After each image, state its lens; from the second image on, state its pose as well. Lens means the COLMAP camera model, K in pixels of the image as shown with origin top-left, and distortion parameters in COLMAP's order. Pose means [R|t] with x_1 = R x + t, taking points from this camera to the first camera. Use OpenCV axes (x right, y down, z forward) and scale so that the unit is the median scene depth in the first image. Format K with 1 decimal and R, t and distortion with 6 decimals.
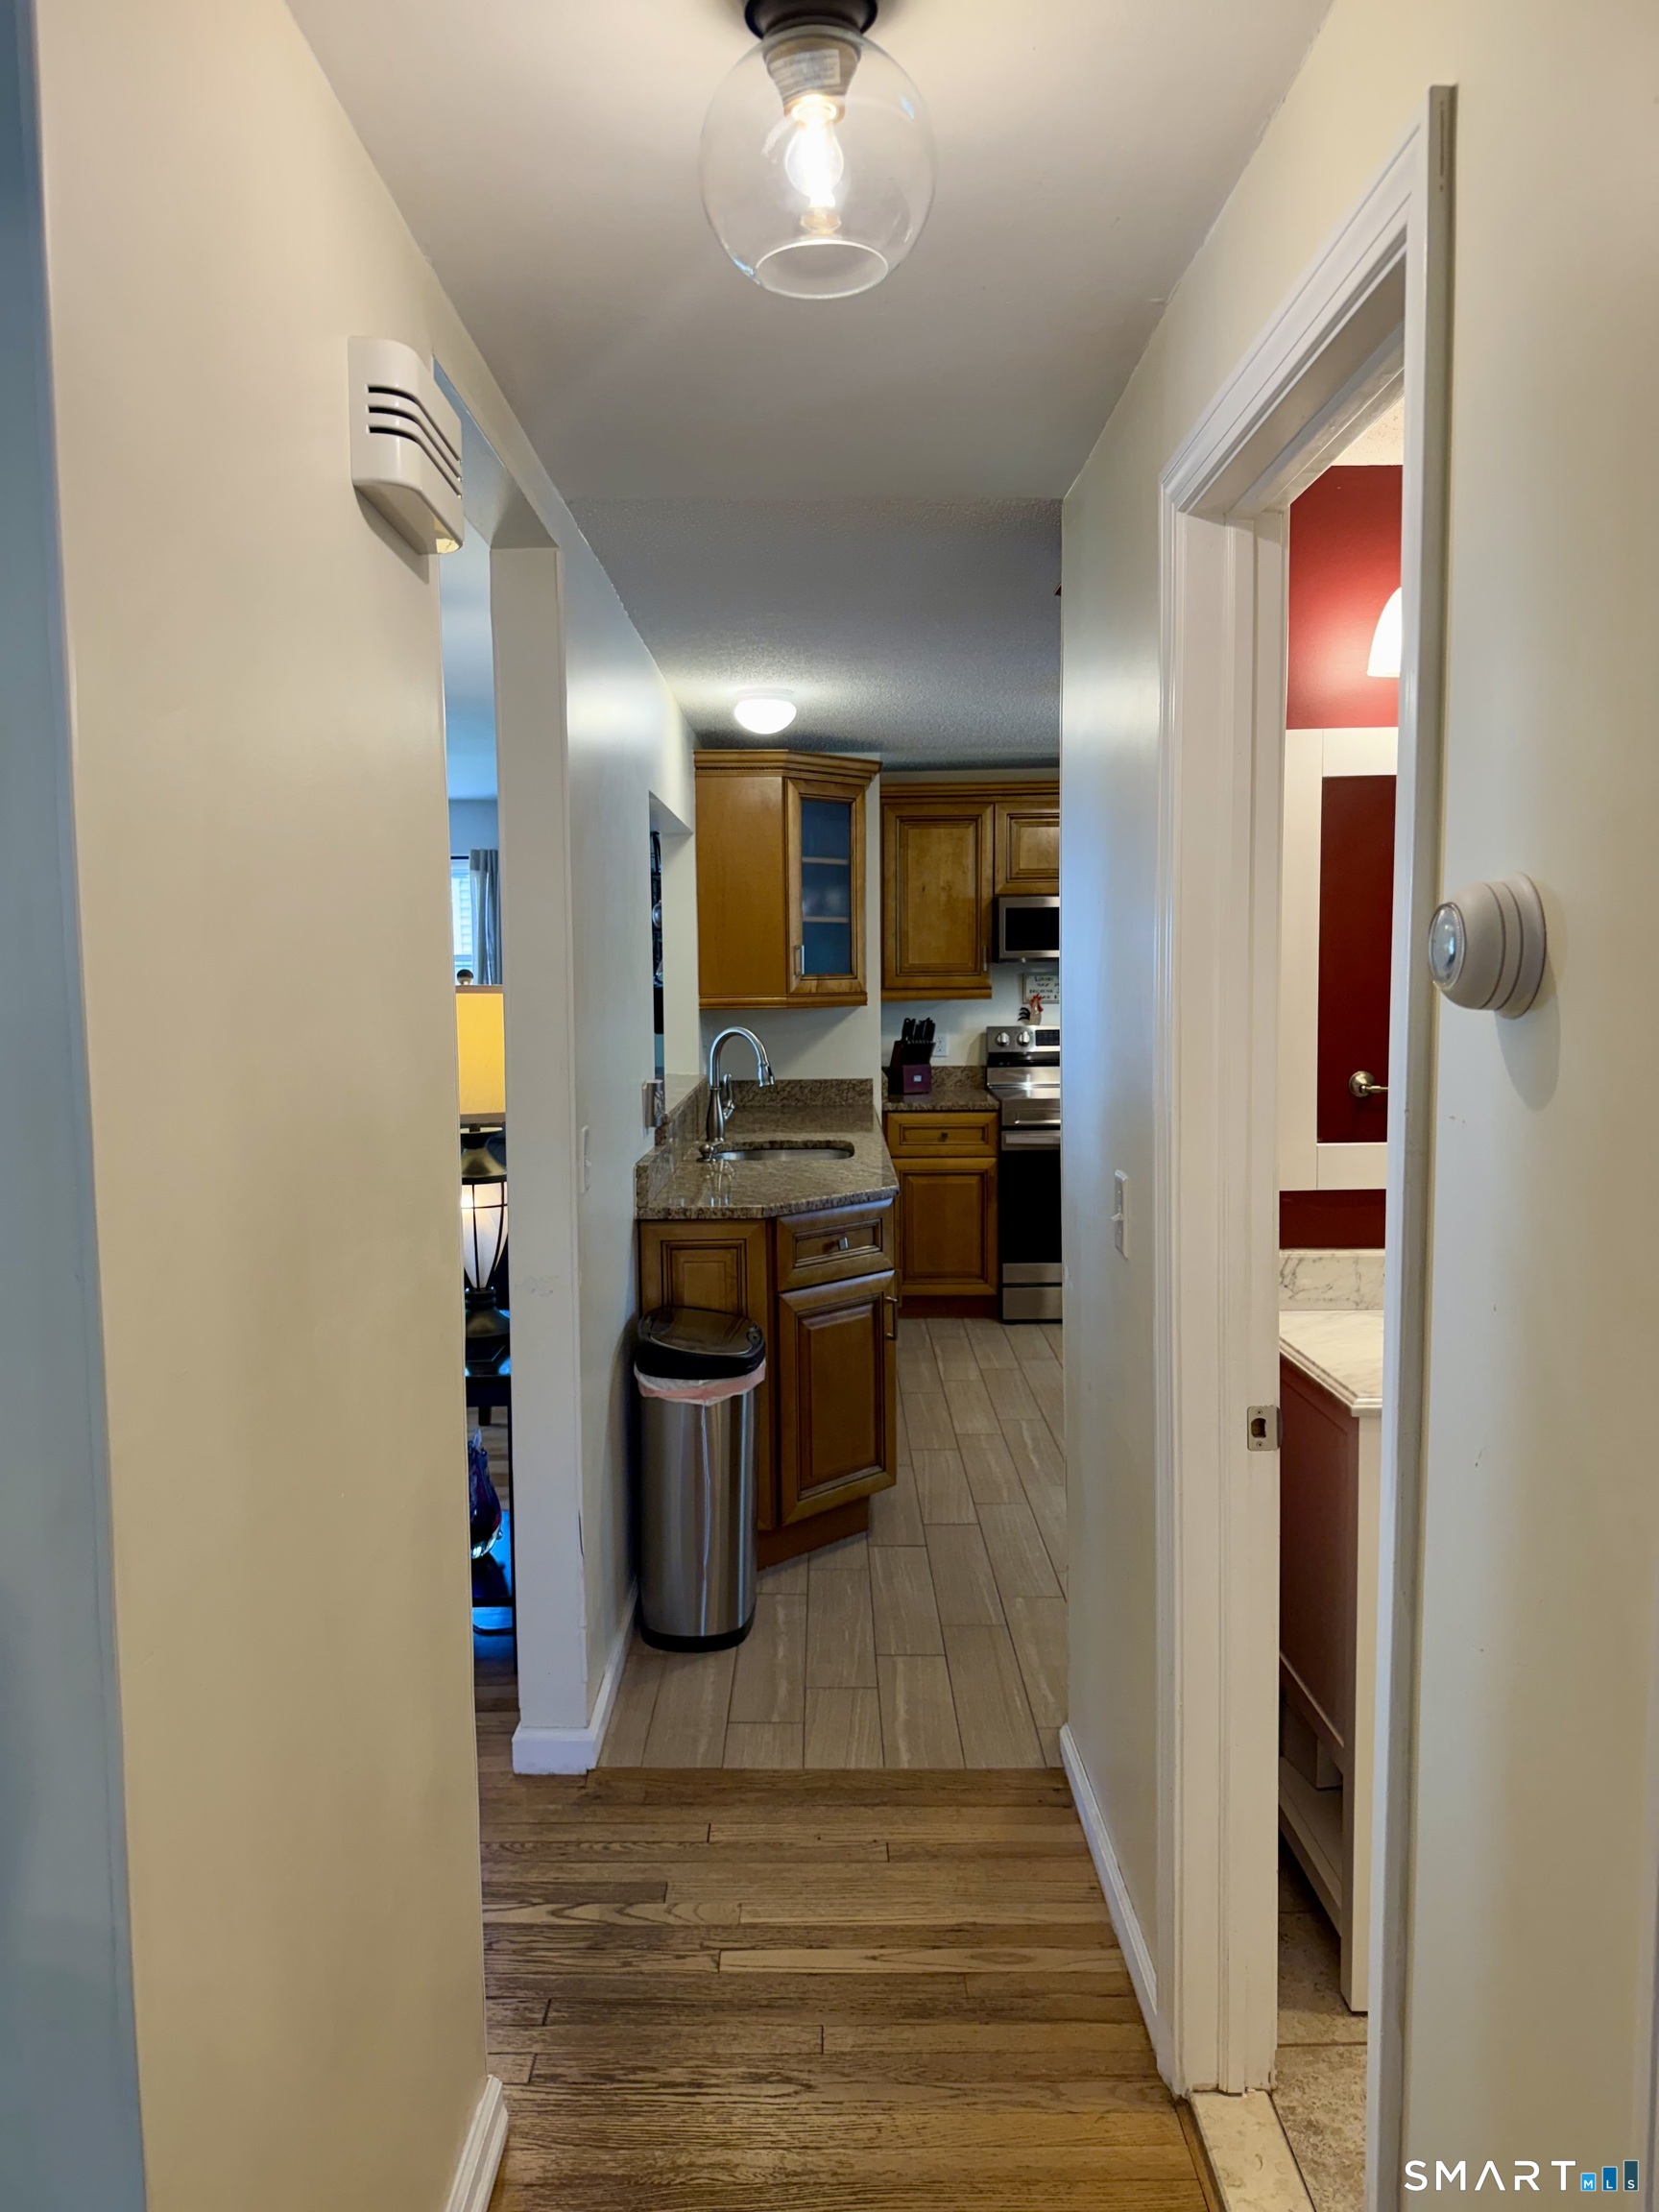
lens RADIAL K [[1540.4, 0, 826.5], [0, 1540.4, 1147.2], [0, 0, 1]] dist [0.045185, -0.055820]
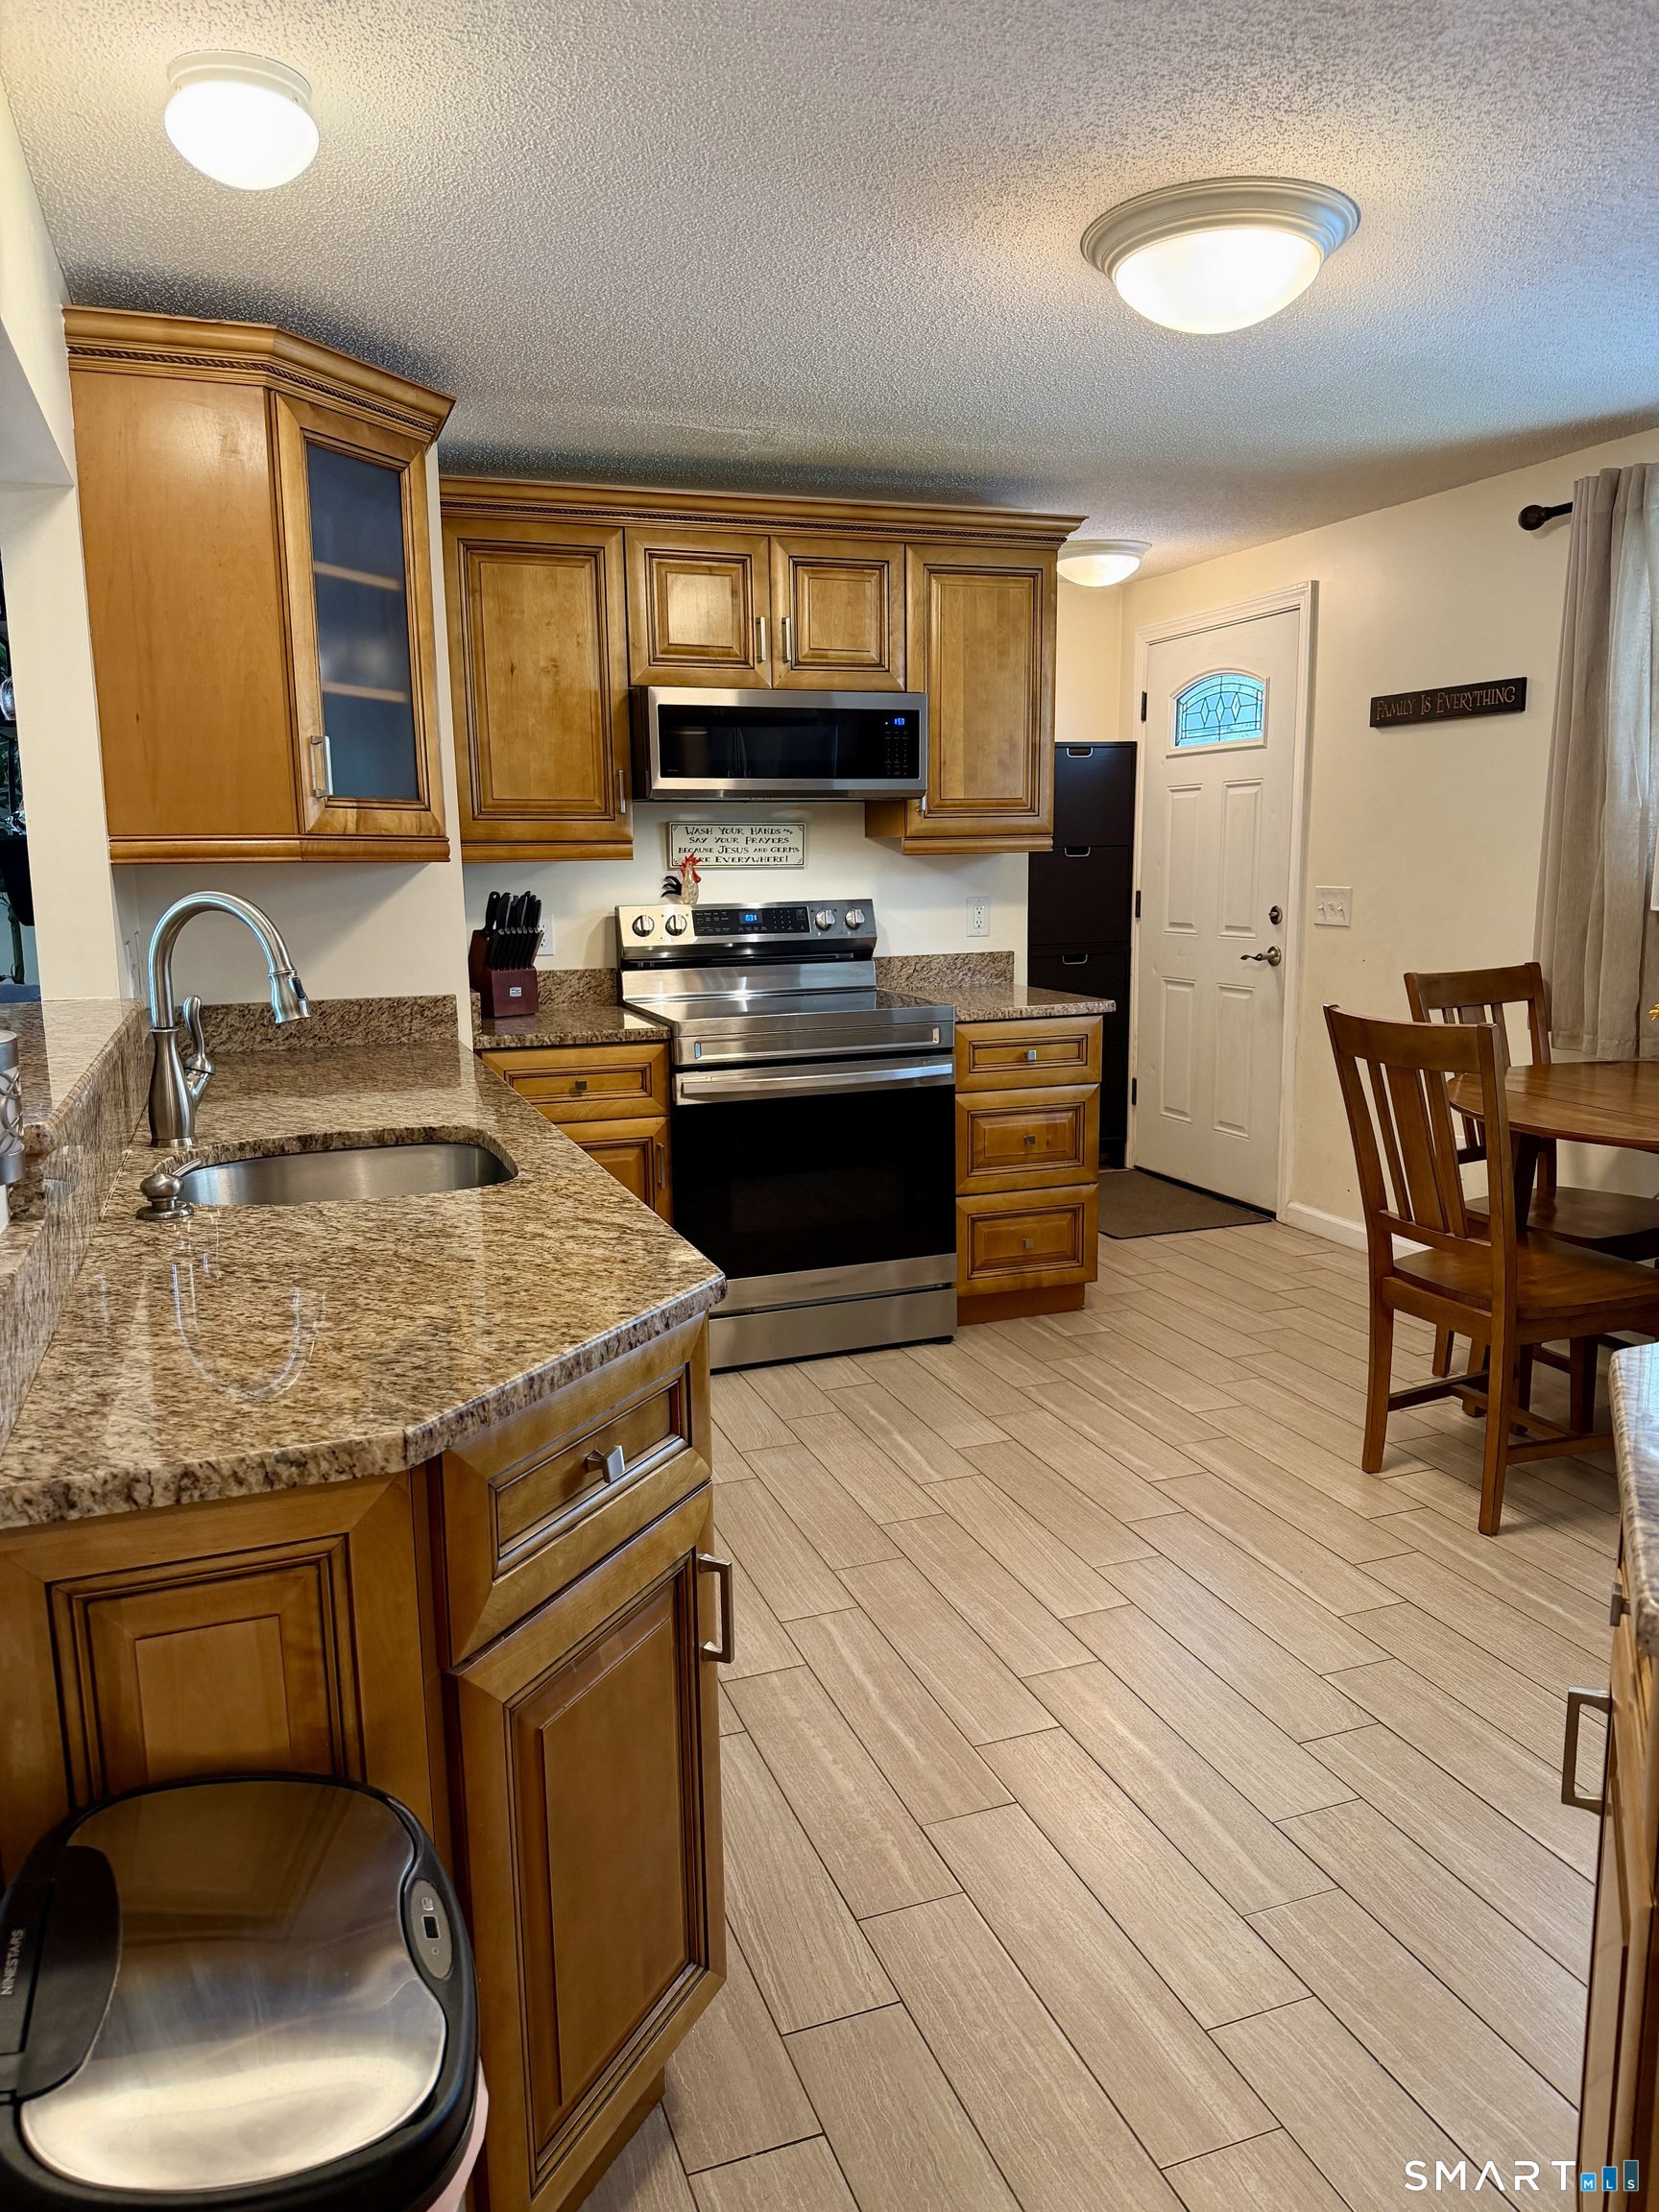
lens RADIAL K [[1540.4, 0, 836.5], [0, 1540.4, 1126.8], [0, 0, 1]] dist [0.045185, -0.055820]
pose [[0.936726, -0.064782, 0.344016, -0.037301], [0.047989, 0.997214, 0.057115, -0.021316], [-0.346757, -0.036992, 0.937225, 0.405290]]
